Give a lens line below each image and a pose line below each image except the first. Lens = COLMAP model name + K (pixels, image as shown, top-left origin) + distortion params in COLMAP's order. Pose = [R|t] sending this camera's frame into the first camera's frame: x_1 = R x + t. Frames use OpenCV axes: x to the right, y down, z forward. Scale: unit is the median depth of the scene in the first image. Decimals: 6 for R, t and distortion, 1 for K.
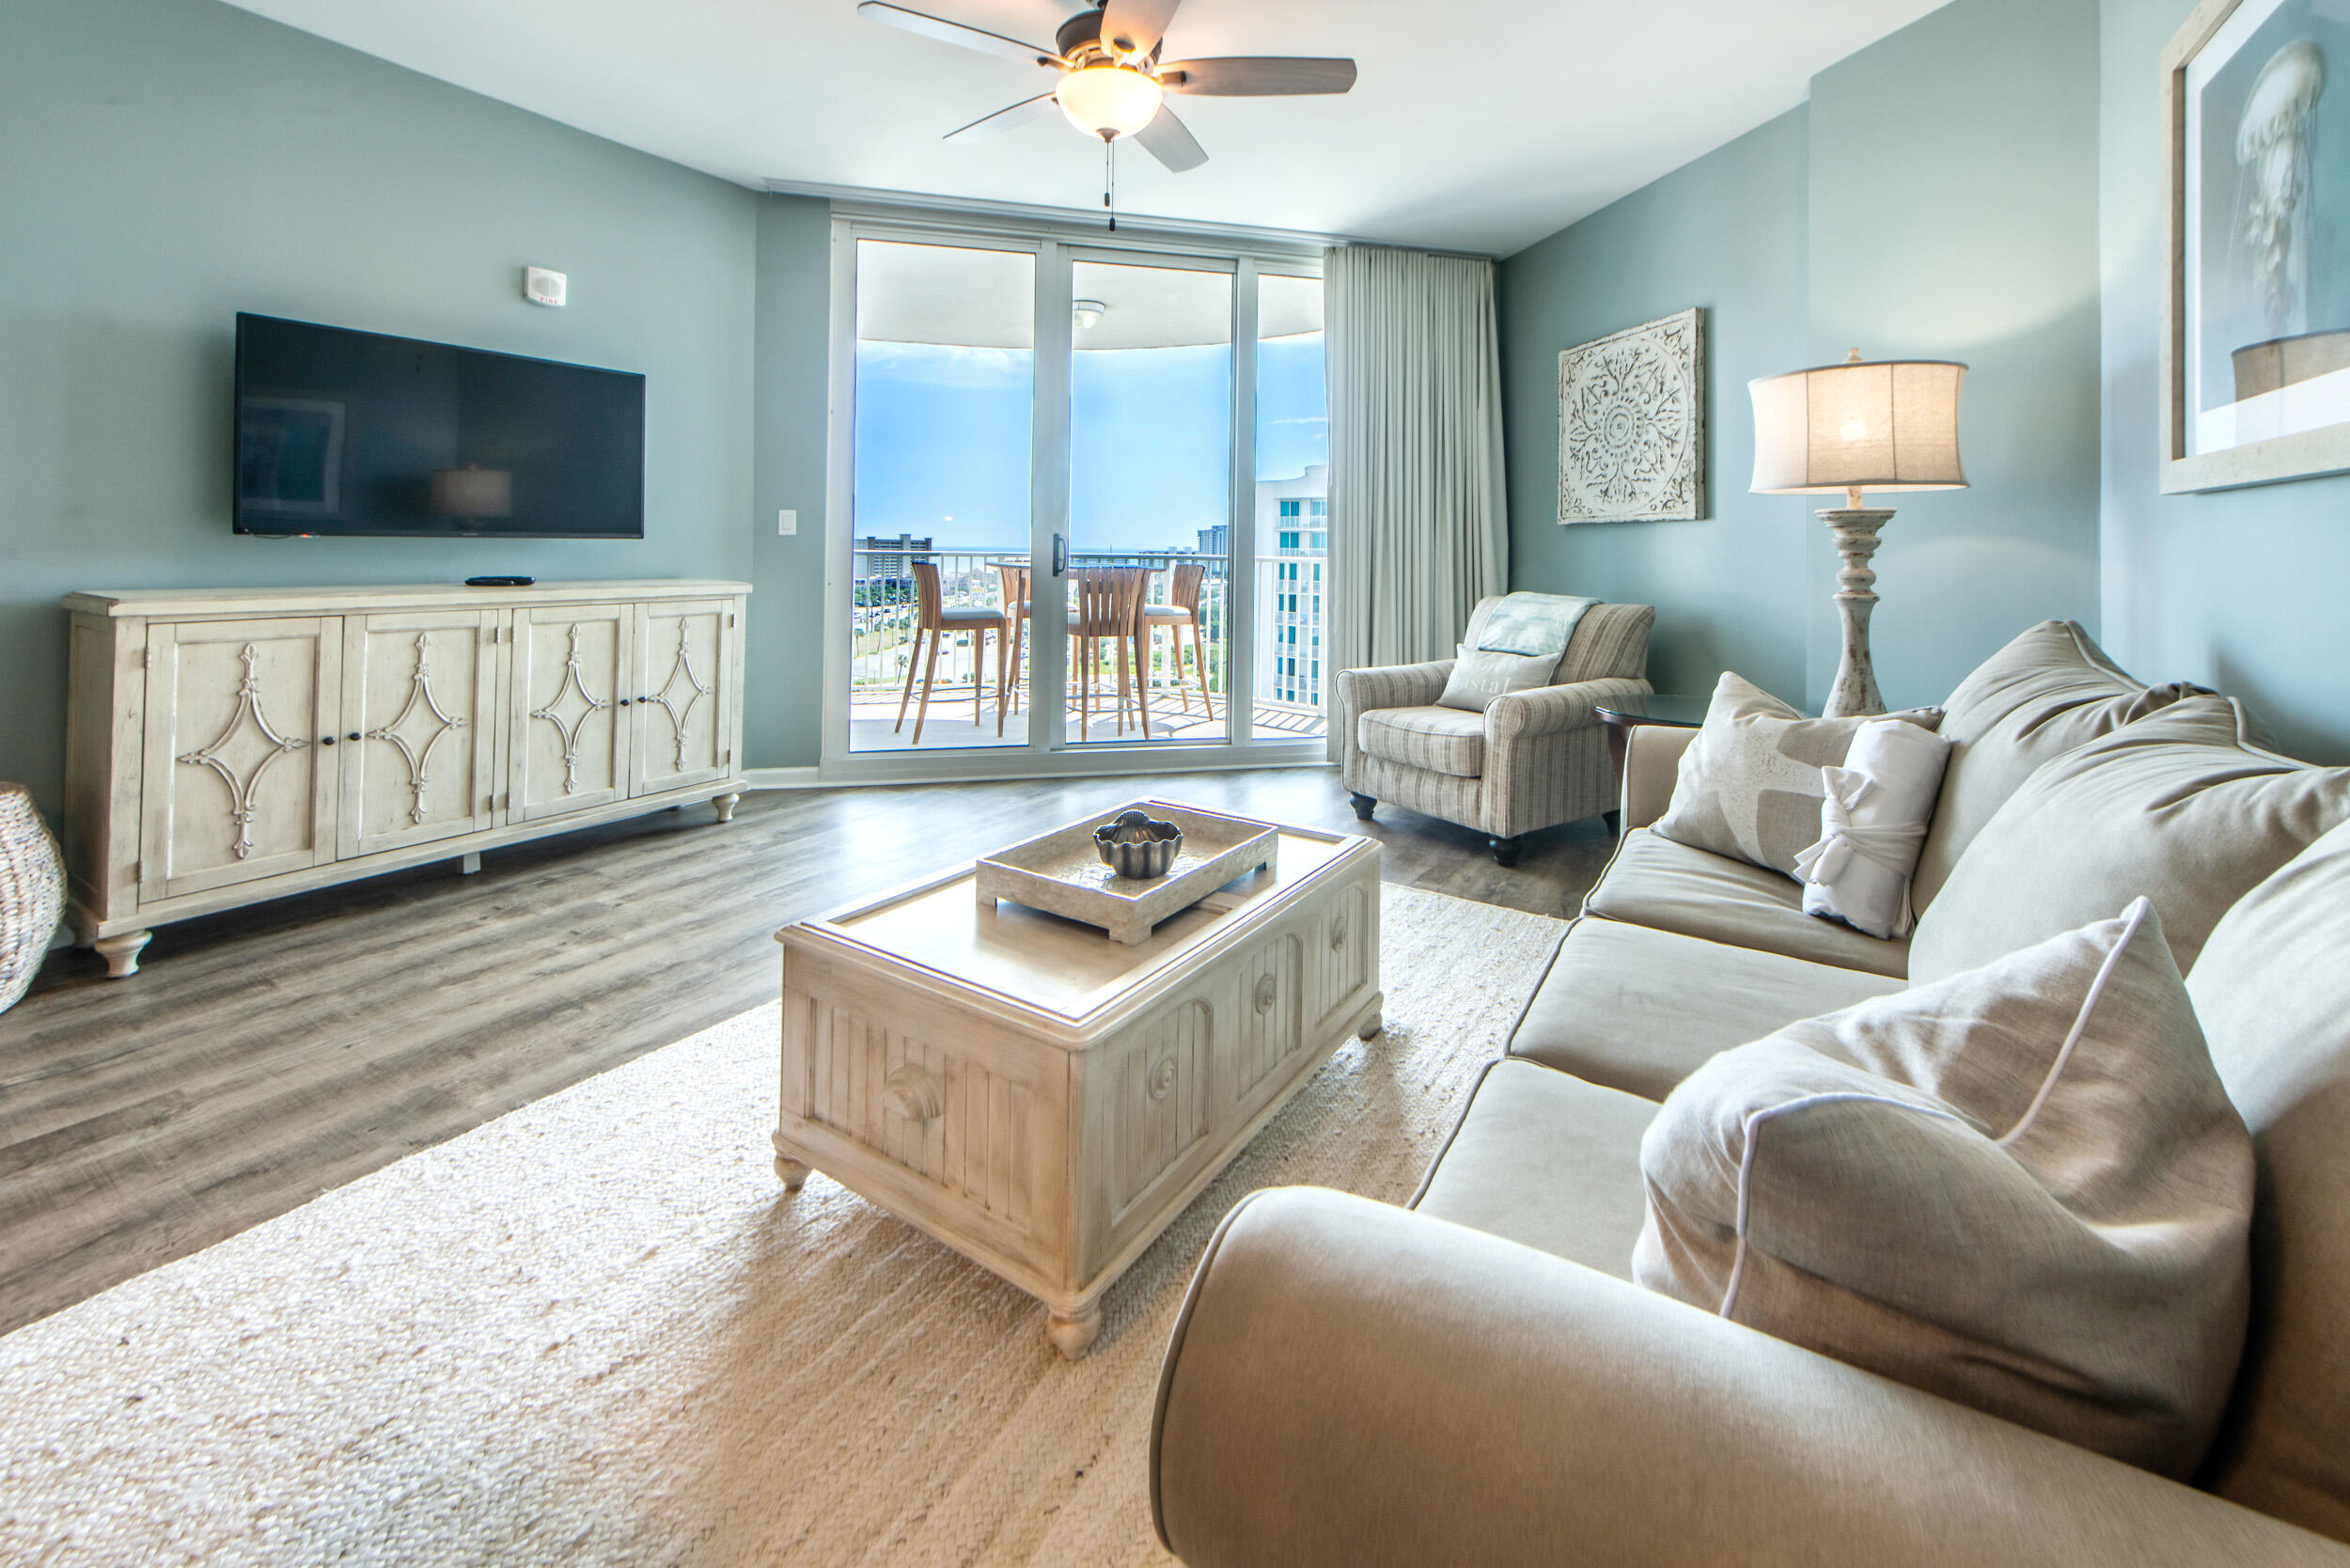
lens RADIAL K [[941.3, 0, 1182.6], [0, 941.3, 537.5], [0, 0, 1]] dist [0.000292, -0.000049]
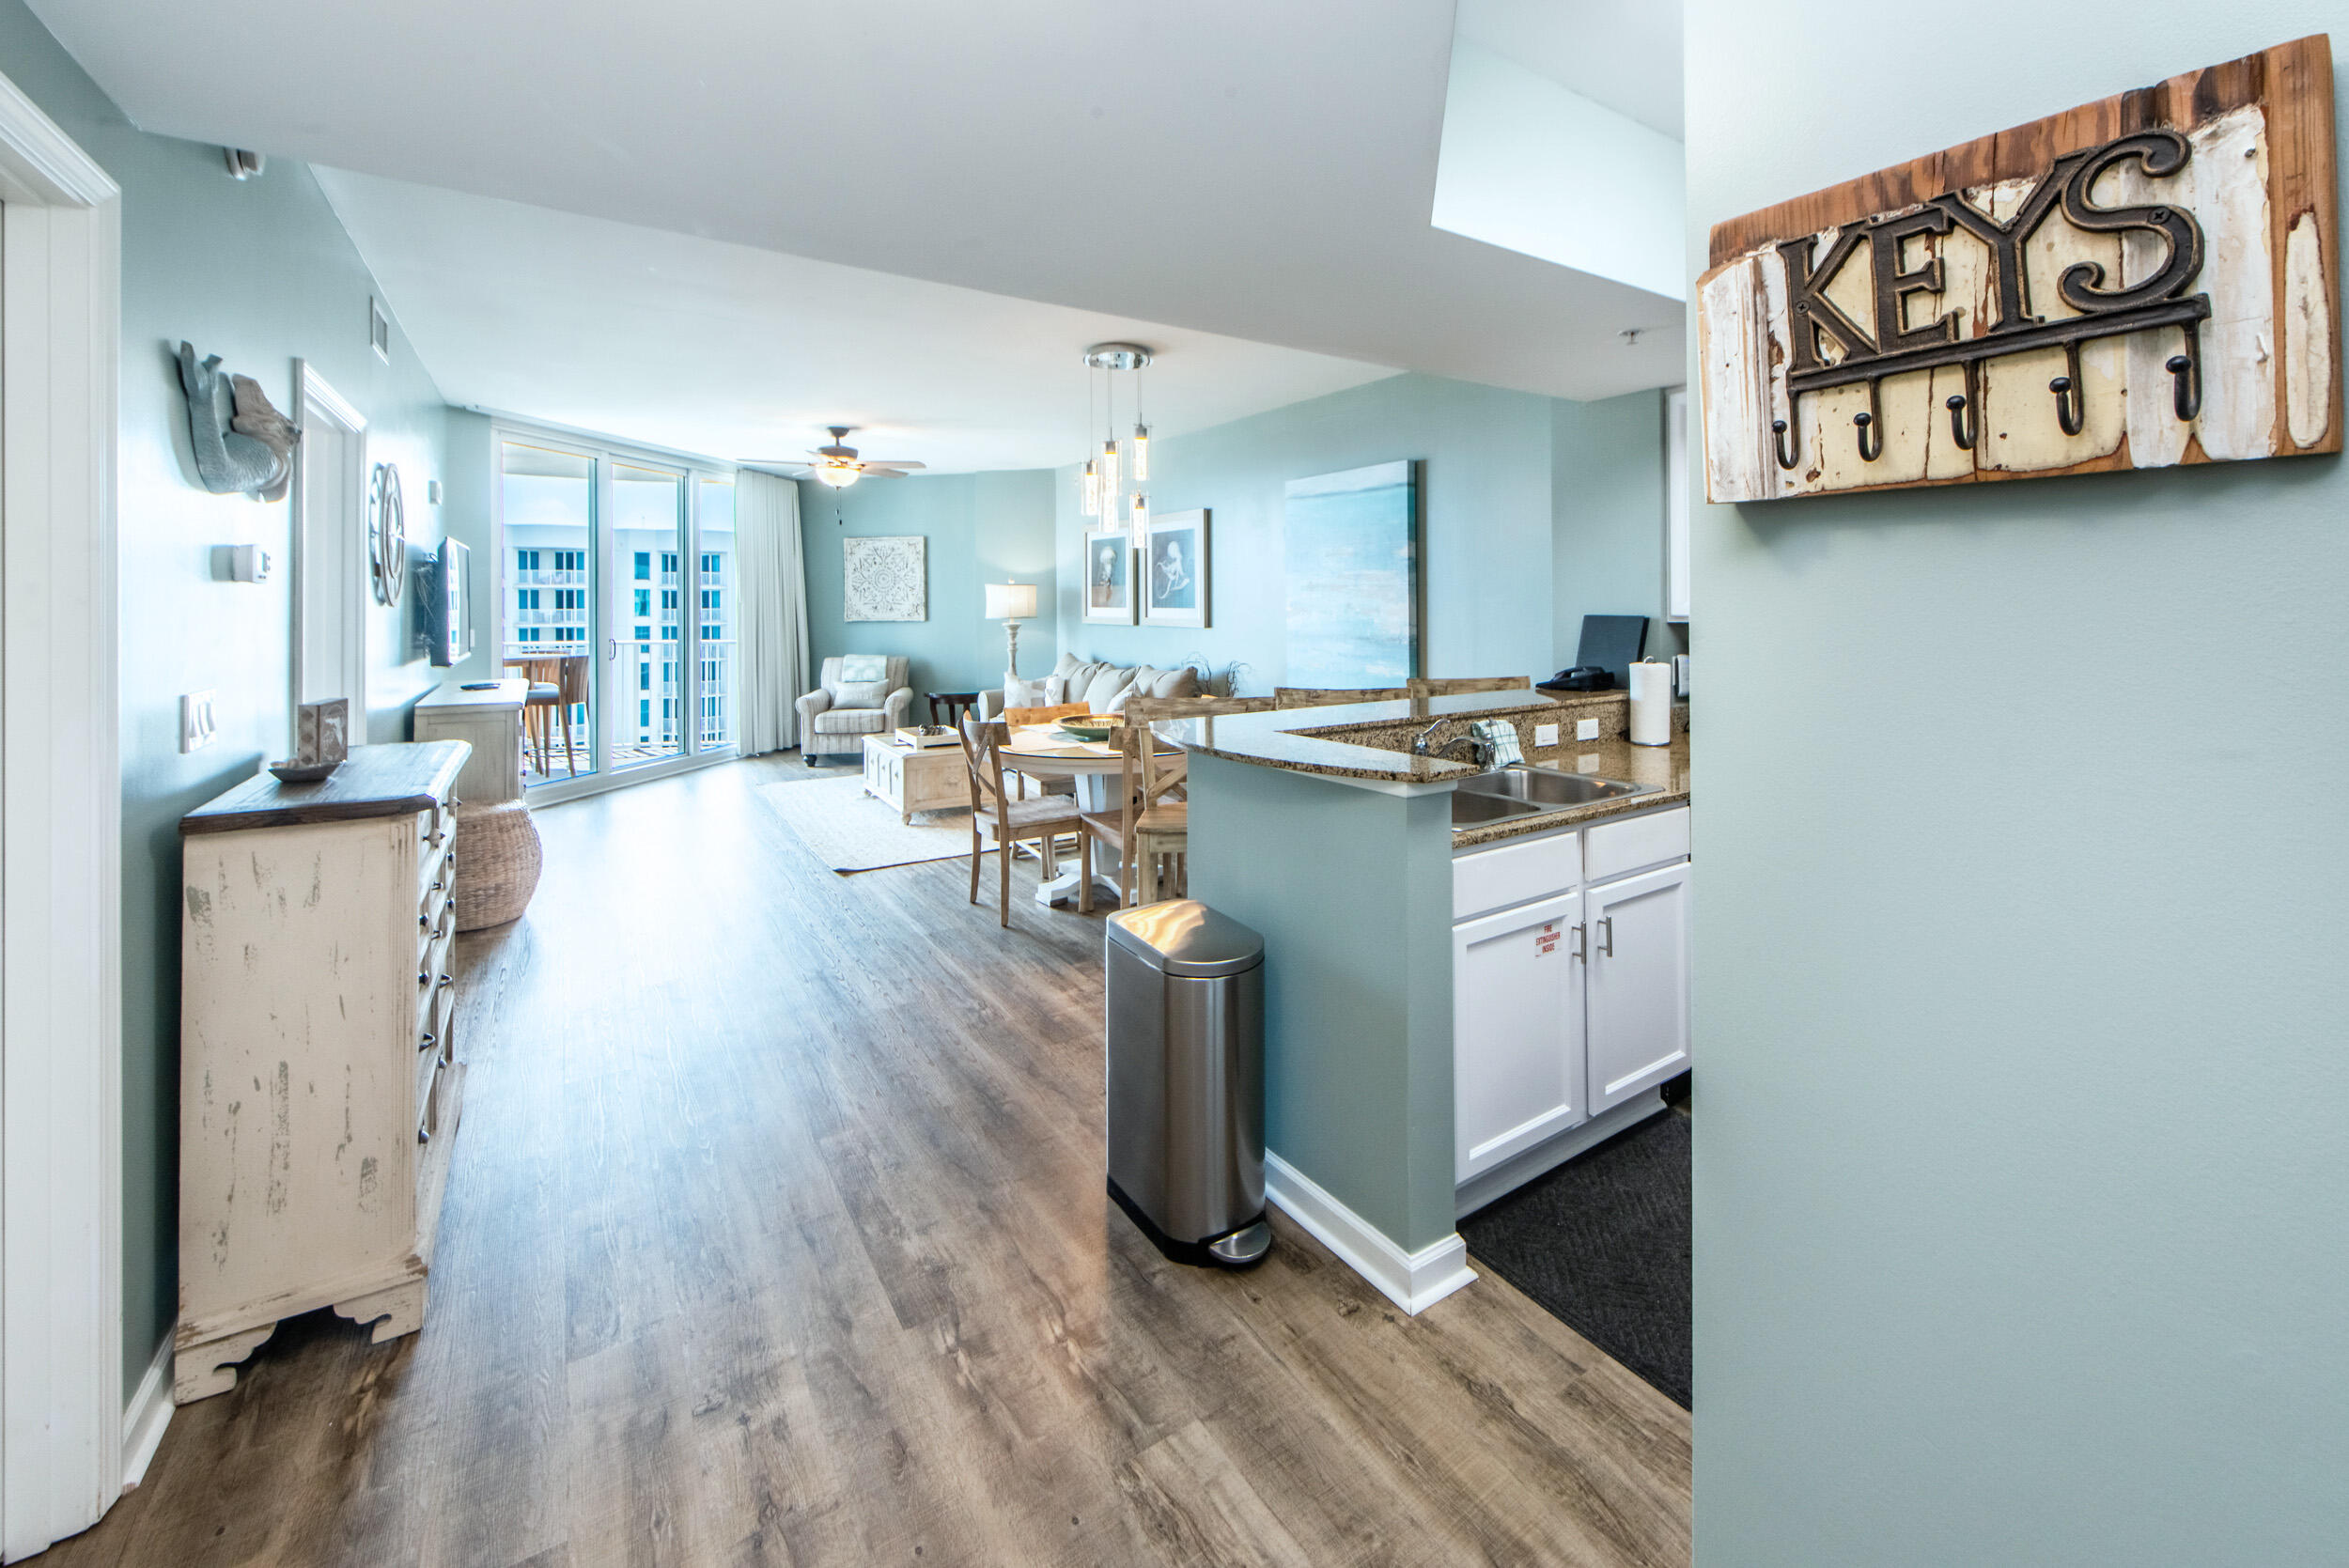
lens RADIAL K [[946.7, 0, 1179.7], [0, 946.7, 591.7], [0, 0, 1]] dist [0.000394, -0.000203]
pose [[0.418154, -0.001729, 0.908374, -1.276472], [-0.000411, 0.999998, 0.002093, -0.090393], [-0.908376, -0.001248, 0.418153, -0.585299]]
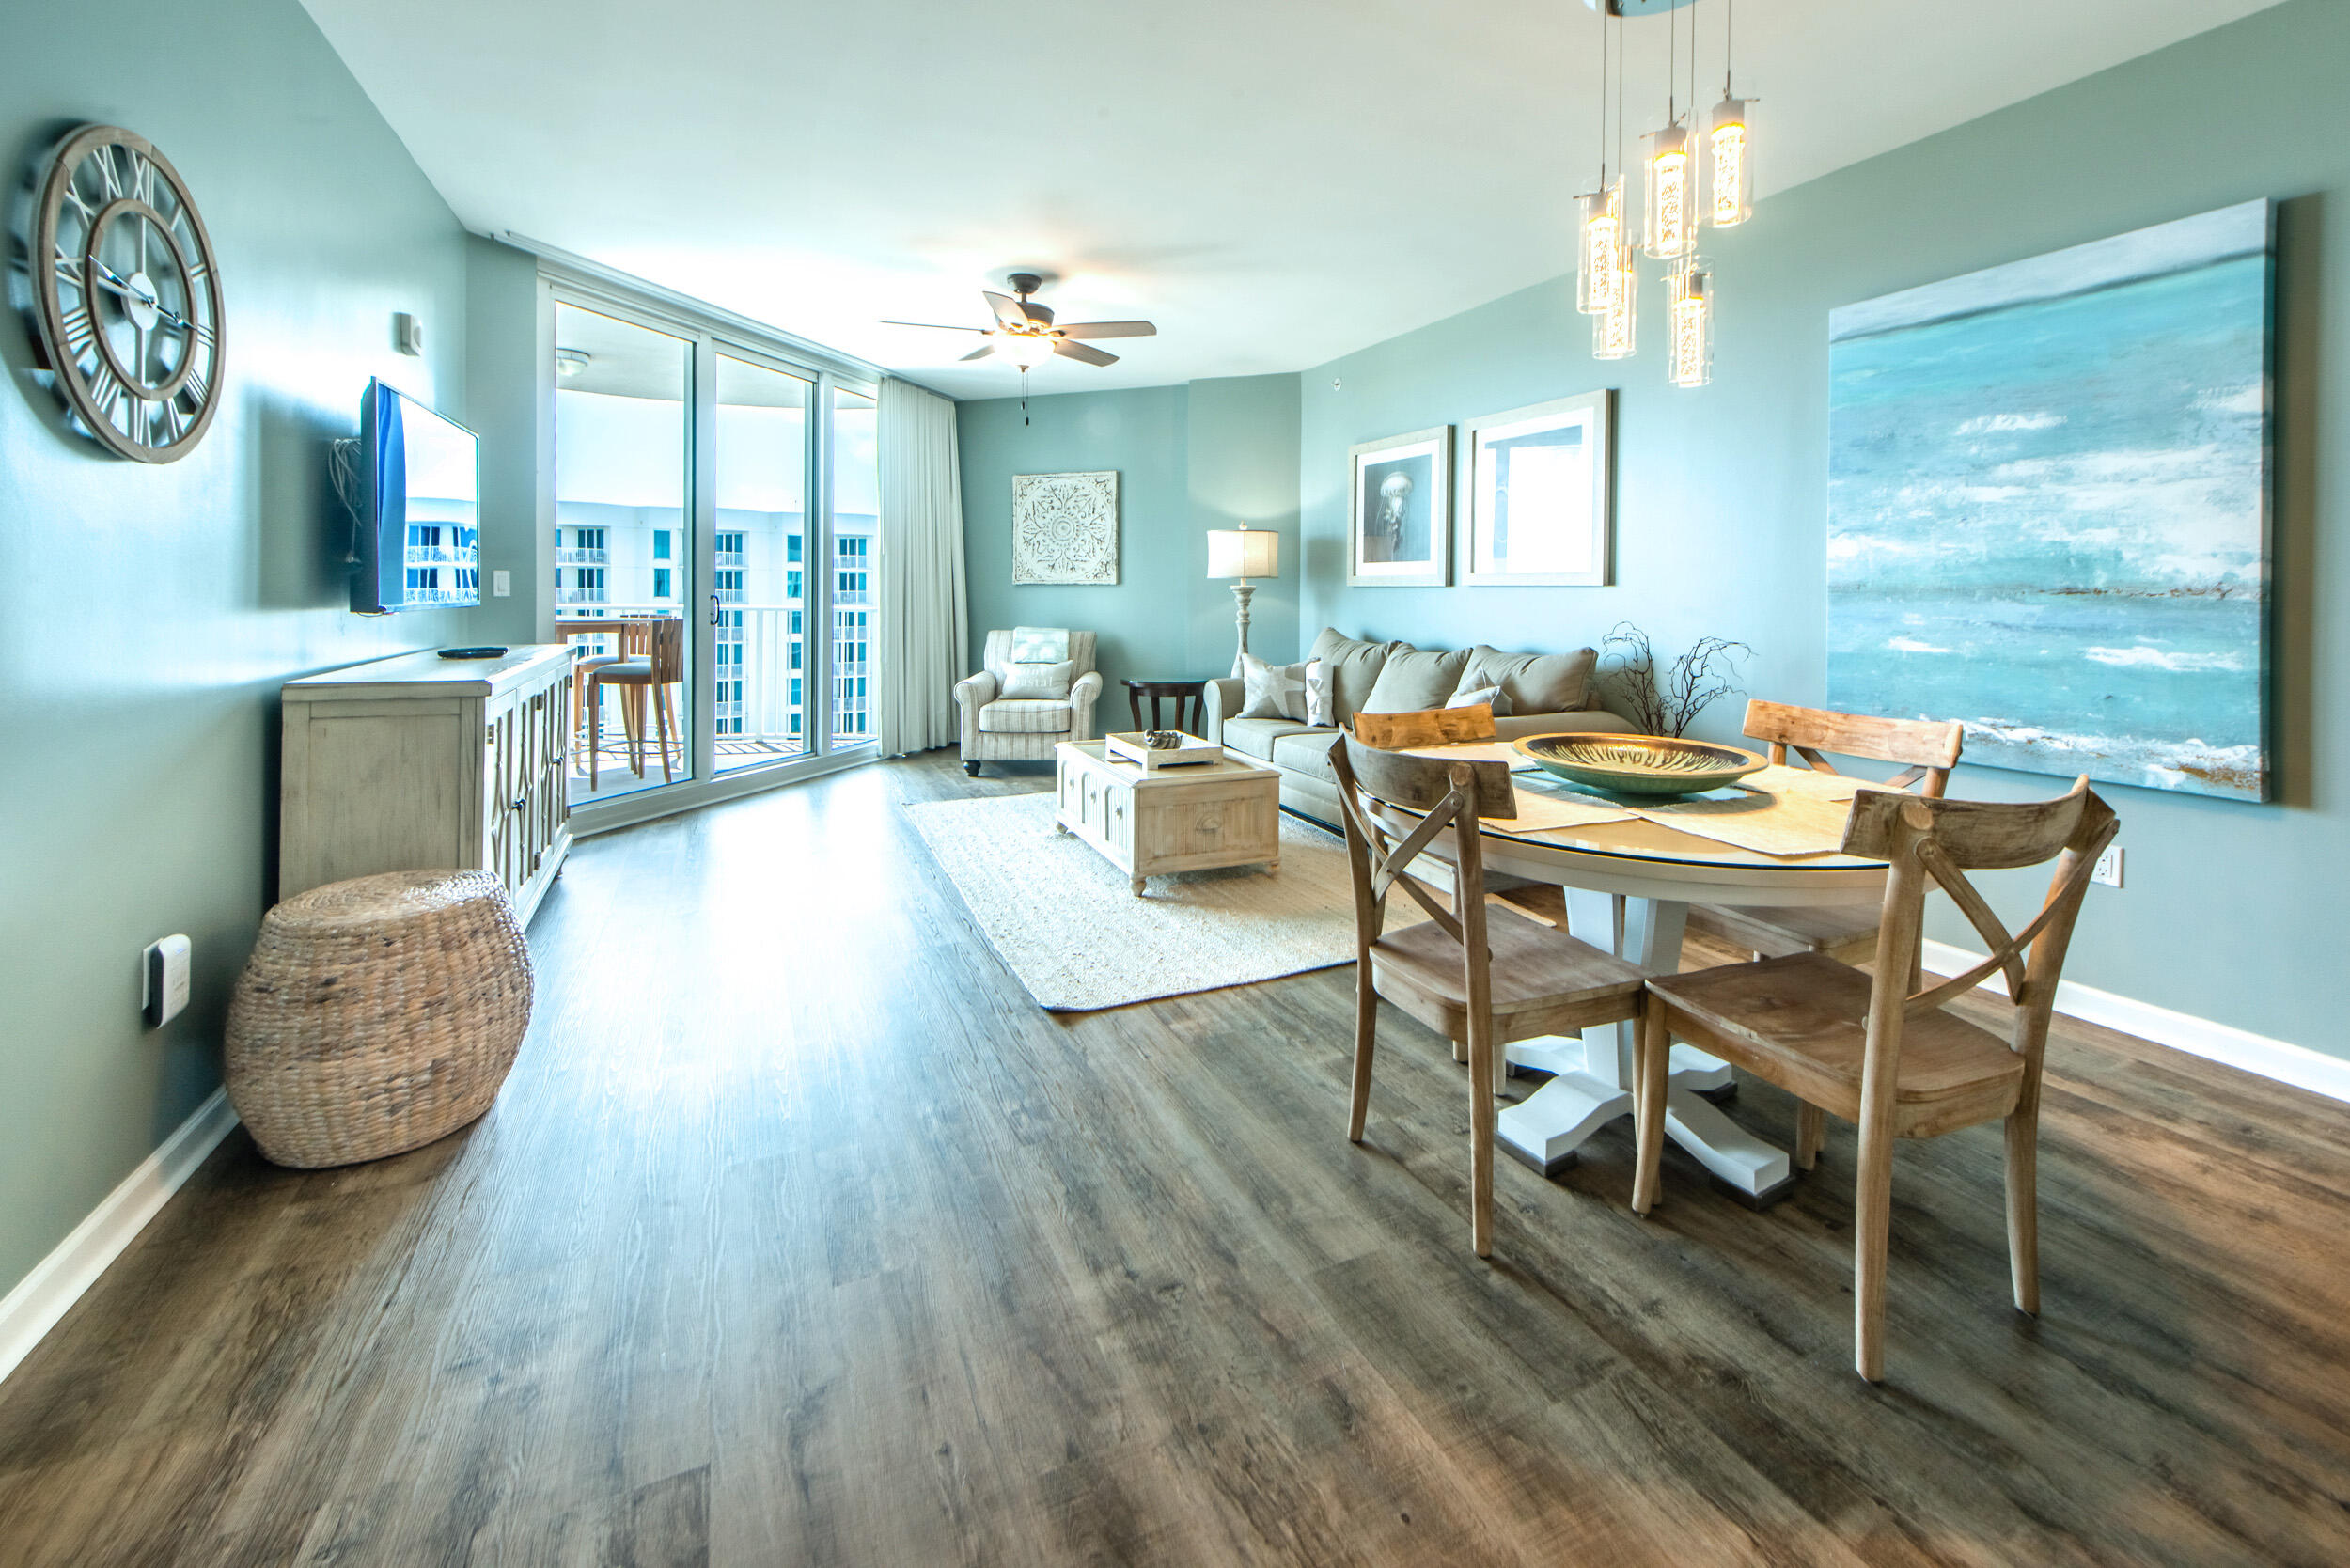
lens RADIAL K [[955.7, 0, 1178.0], [0, 955.7, 589.0], [0, 0, 1]] dist [0.000796, -0.000003]
pose [[0.538658, -0.003876, 0.842515, -0.871318], [-0.009951, 0.999890, 0.010962, -0.028114], [-0.842466, -0.014288, 0.538561, -0.113598]]
